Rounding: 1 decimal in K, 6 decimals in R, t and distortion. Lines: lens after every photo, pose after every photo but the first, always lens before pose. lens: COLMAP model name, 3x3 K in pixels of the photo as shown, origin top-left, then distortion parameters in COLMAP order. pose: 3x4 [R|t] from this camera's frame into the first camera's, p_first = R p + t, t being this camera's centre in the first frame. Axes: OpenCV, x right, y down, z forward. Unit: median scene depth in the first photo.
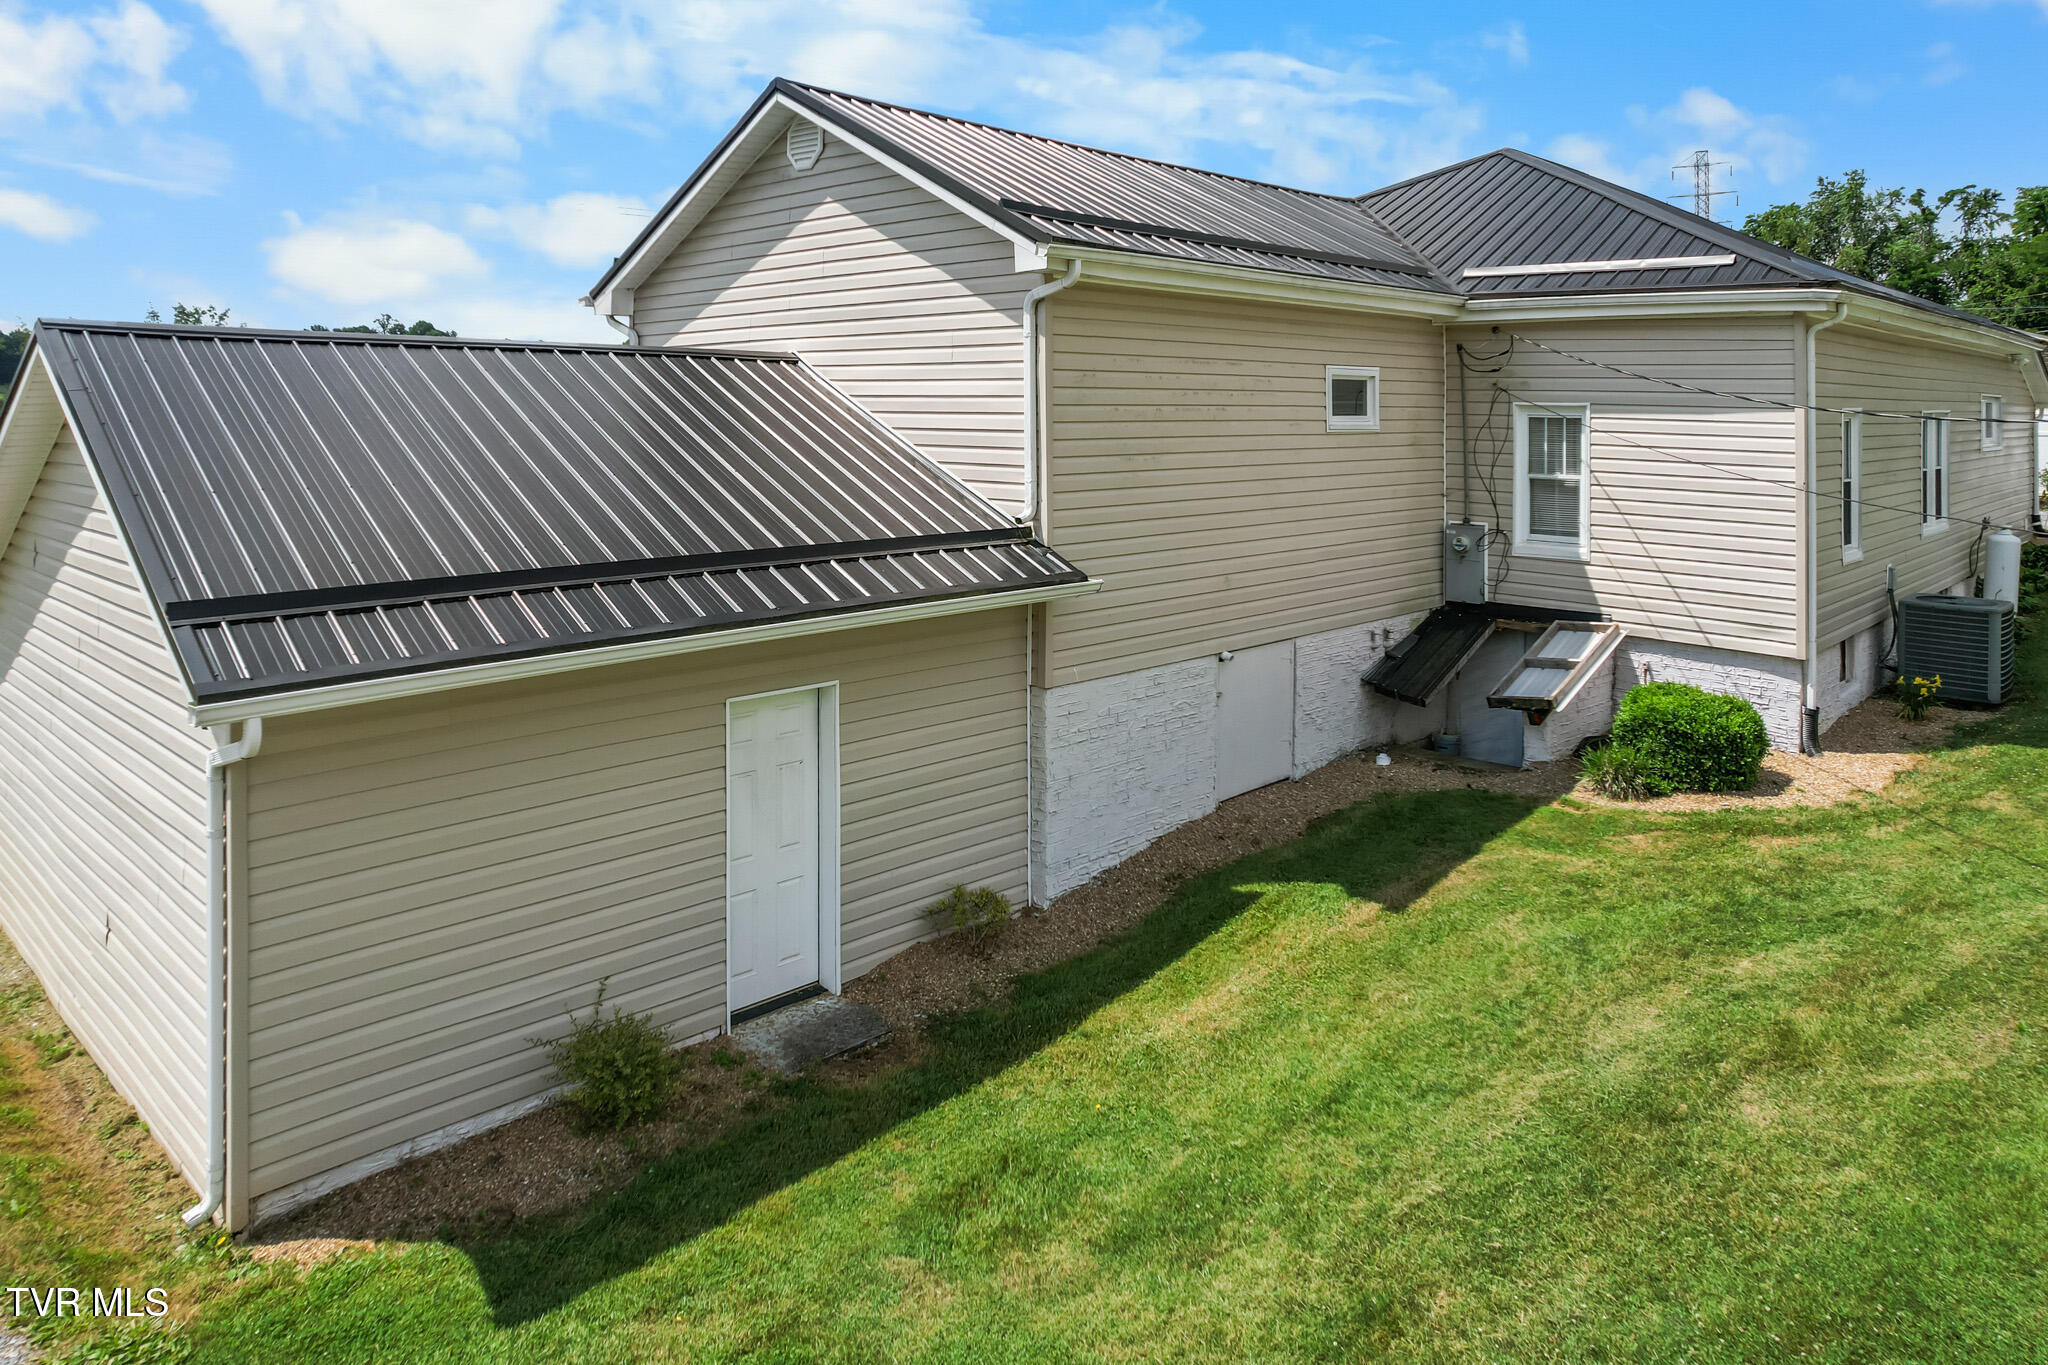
lens RADIAL K [[1331.4, 0, 1025.6], [0, 1331.4, 681.8], [0, 0, 1]] dist [-0.057488, 0.053517]
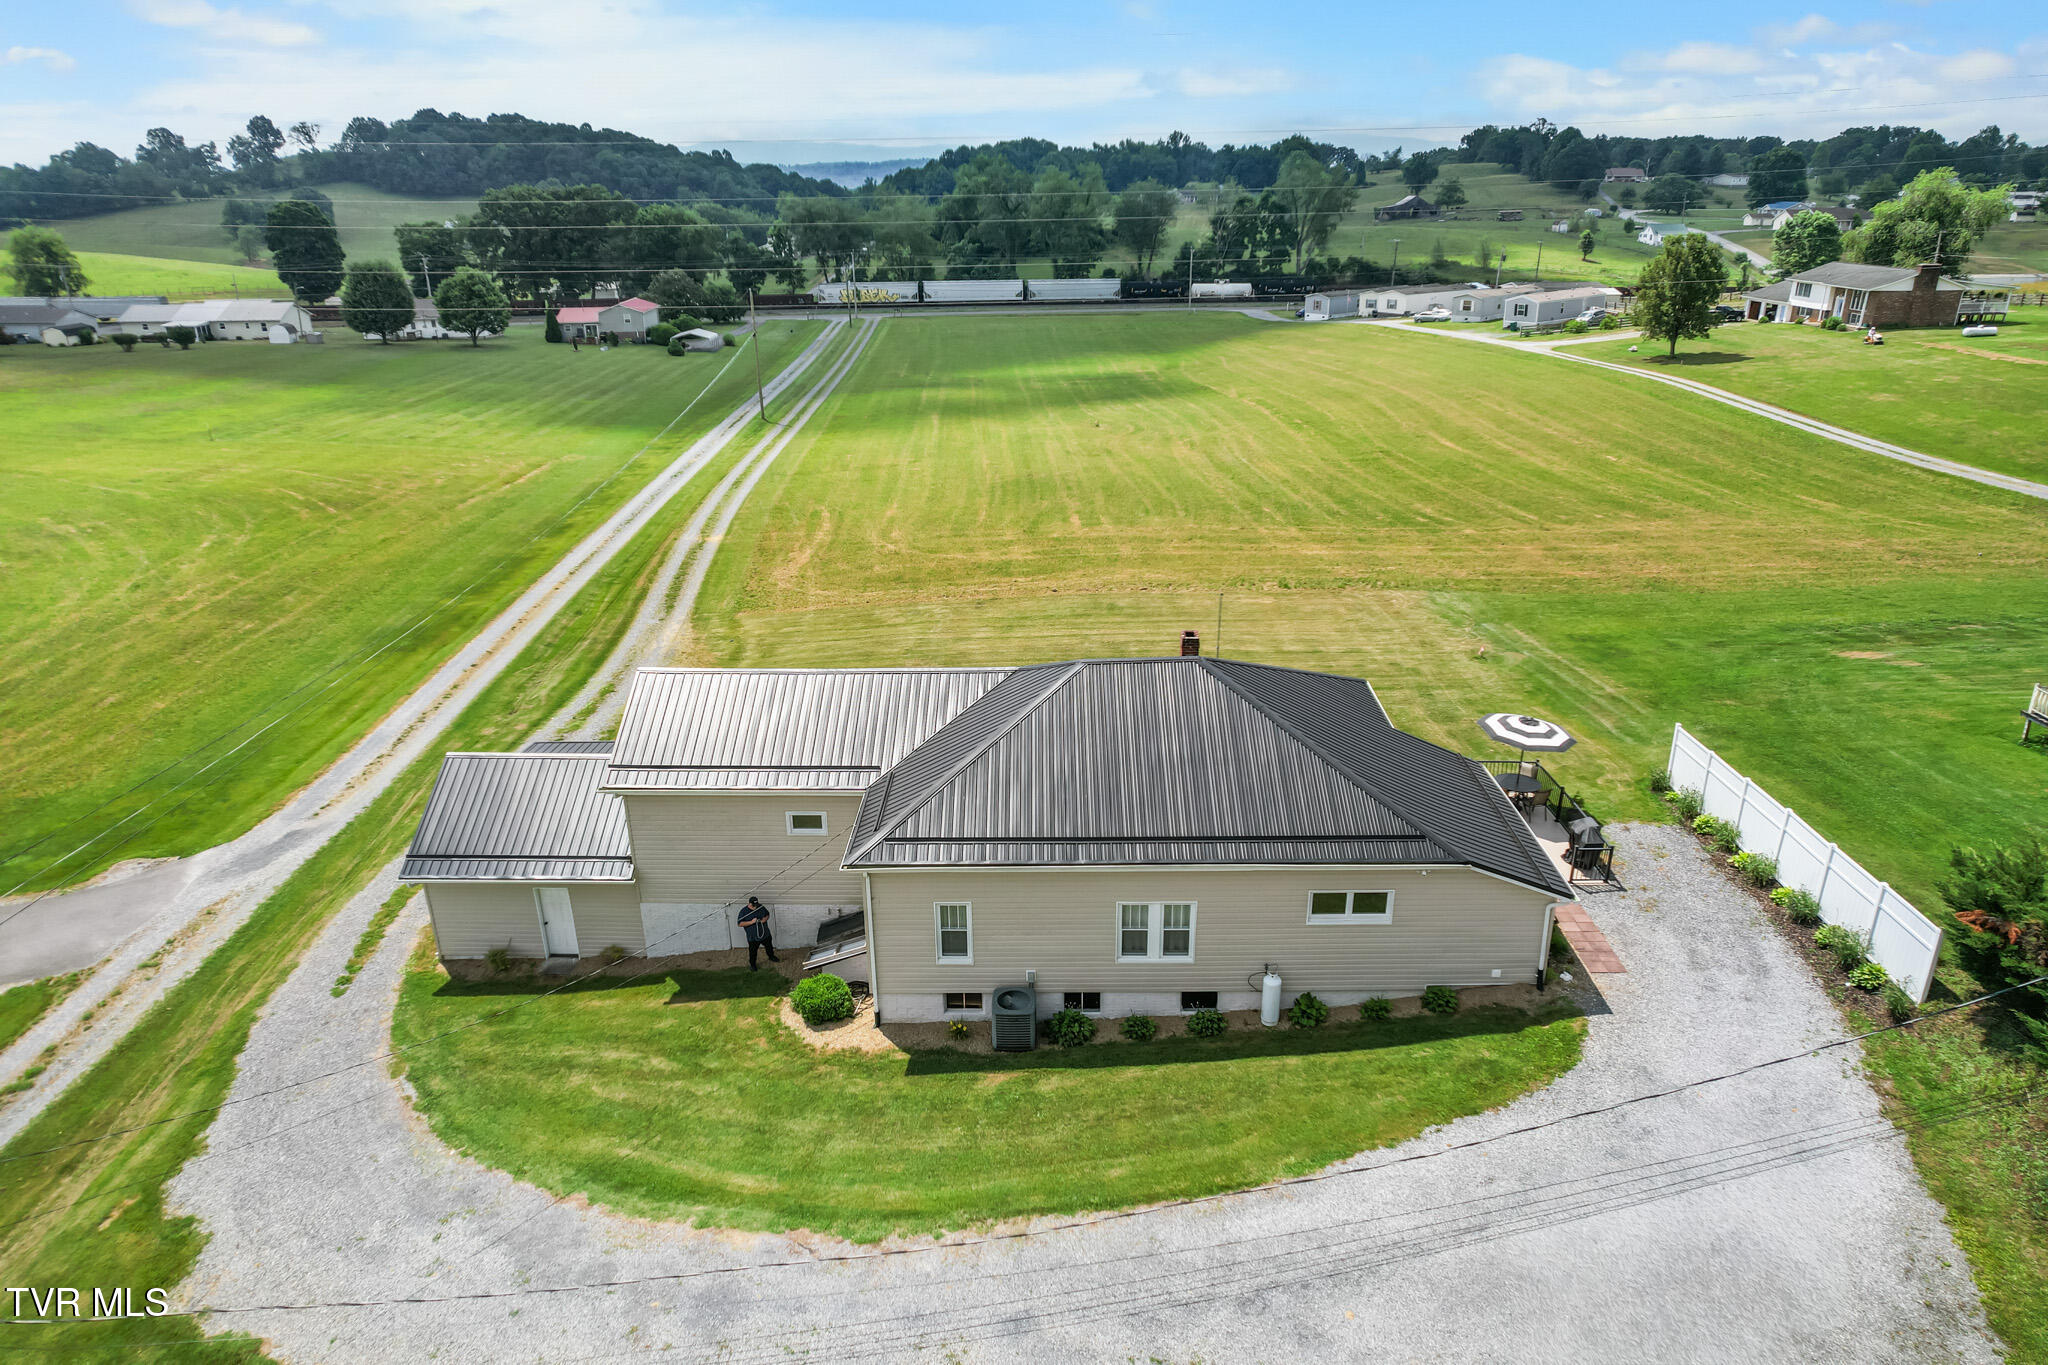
lens RADIAL K [[1331.4, 0, 1040.4], [0, 1331.4, 695.6], [0, 0, 1]] dist [-0.057488, 0.053517]
pose [[0.661325, 0.273070, -0.698629, 2.819121], [-0.130228, 0.959035, 0.251580, -1.434175], [0.738708, -0.075396, 0.669795, -0.439699]]
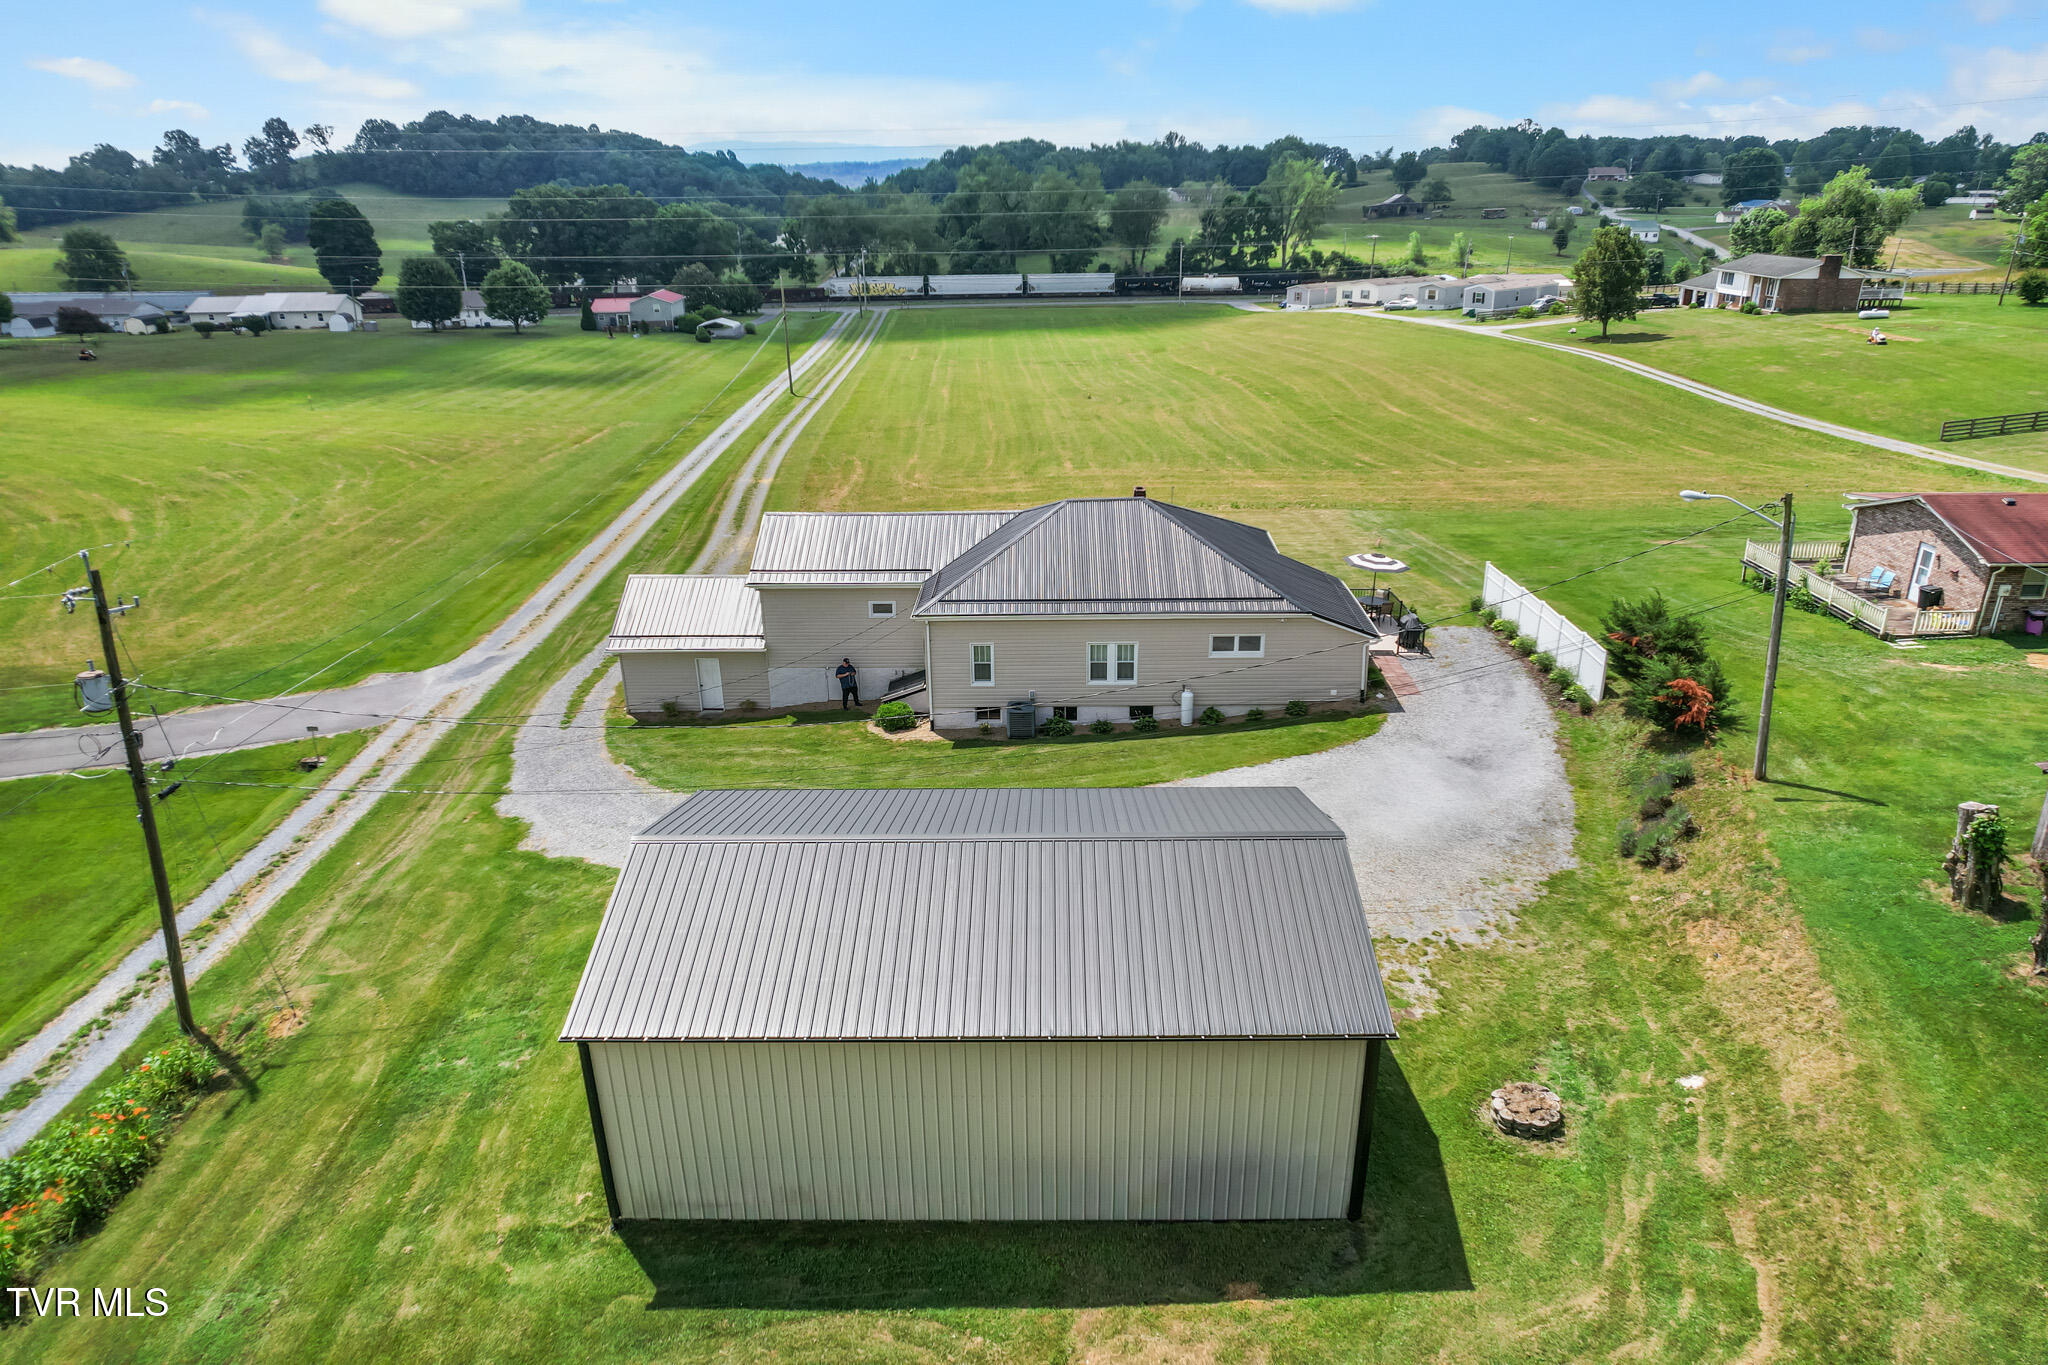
lens RADIAL K [[1331.4, 0, 1045.1], [0, 1331.4, 695.9], [0, 0, 1]] dist [-0.057488, 0.053517]
pose [[0.664466, 0.271563, -0.696231, 4.100511], [-0.128493, 0.959281, 0.251534, -1.244310], [0.736189, -0.077675, 0.672304, -1.543304]]
